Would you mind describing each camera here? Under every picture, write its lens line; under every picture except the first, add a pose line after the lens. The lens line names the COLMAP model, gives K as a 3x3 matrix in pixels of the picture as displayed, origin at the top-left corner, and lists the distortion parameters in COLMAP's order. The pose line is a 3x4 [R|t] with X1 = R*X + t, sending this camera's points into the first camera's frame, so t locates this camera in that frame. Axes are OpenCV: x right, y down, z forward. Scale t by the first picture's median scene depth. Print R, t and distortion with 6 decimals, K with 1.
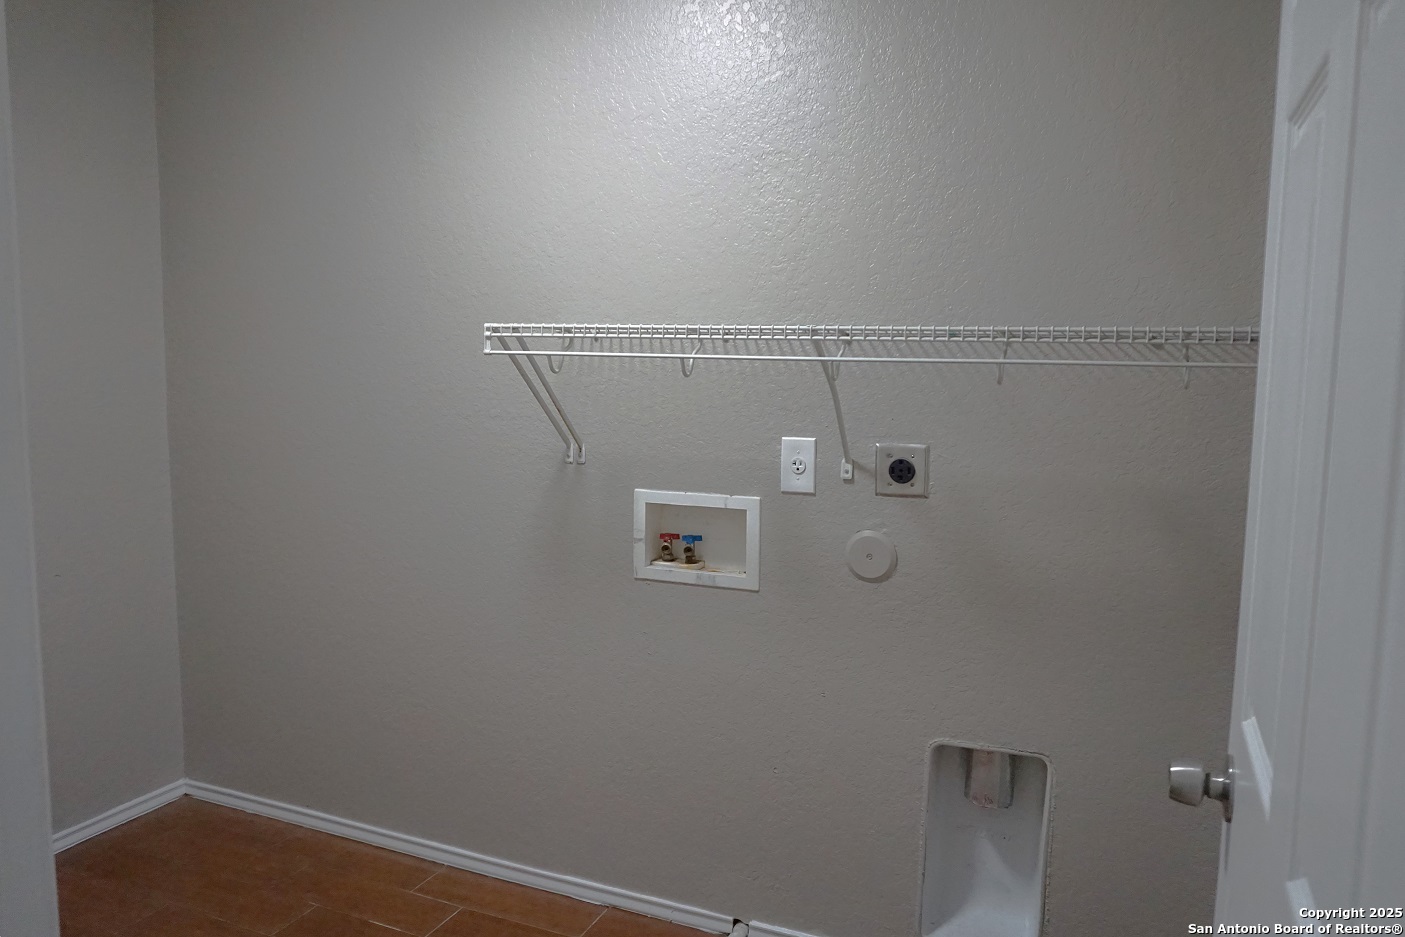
lens RADIAL K [[965.5, 0, 702.4], [0, 965.5, 473.7], [0, 0, 1]] dist [-0.034823, 0.011195]
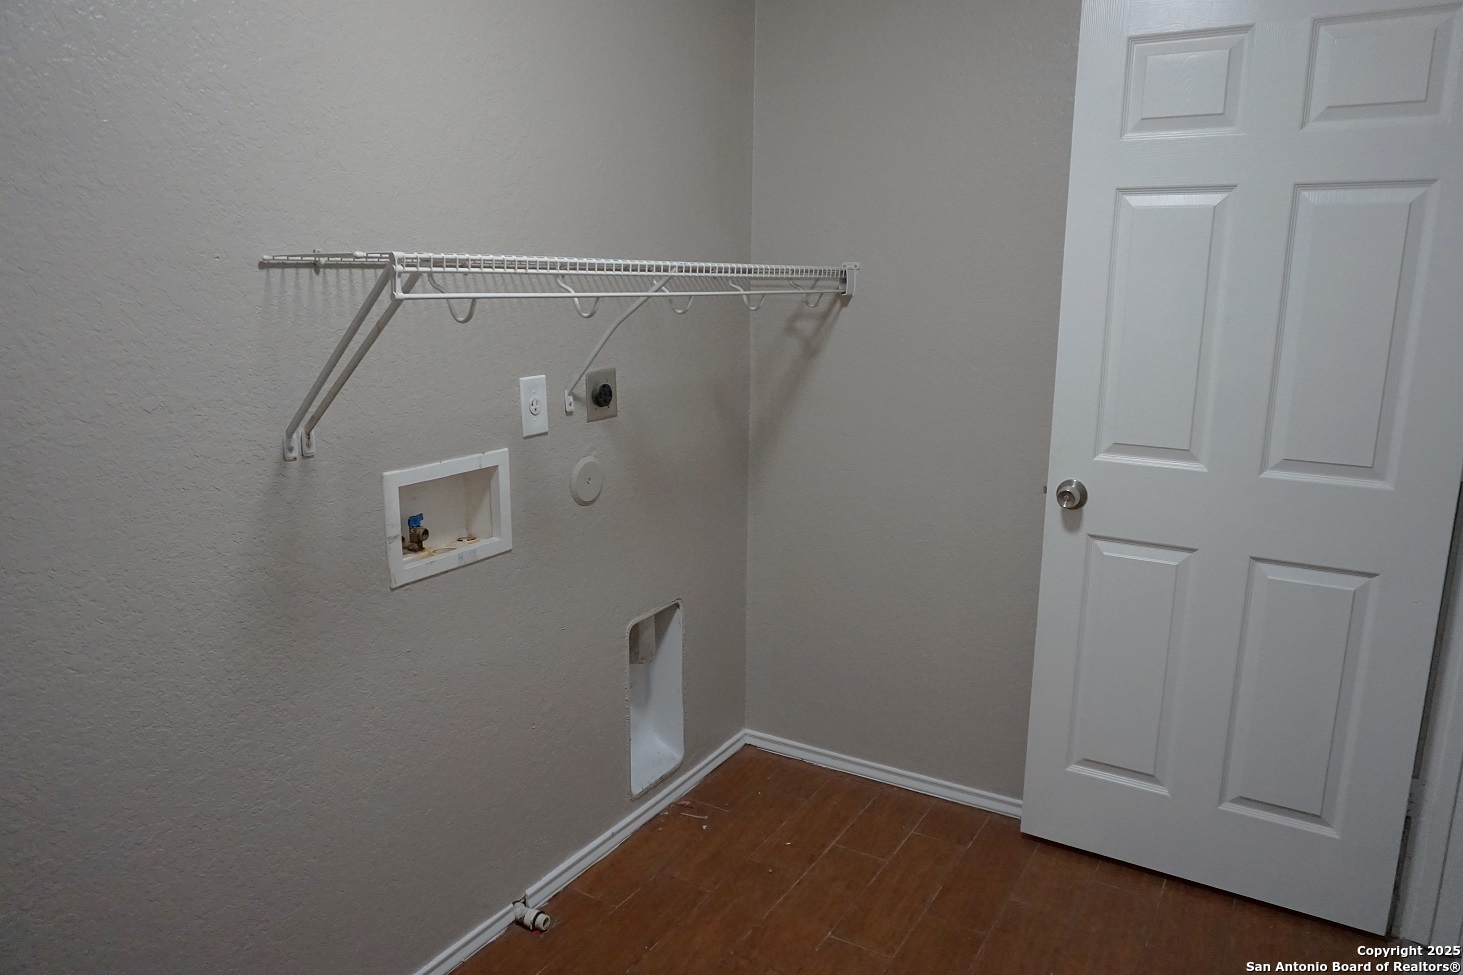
lens RADIAL K [[1005.3, 0, 731.6], [0, 1005.3, 491.0], [0, 0, 1]] dist [-0.034823, 0.011195]
pose [[0.145712, -0.216763, 0.965288, -0.844498], [0.112934, 0.972969, 0.201440, -0.104354], [-0.982860, 0.079662, 0.166253, 0.645309]]
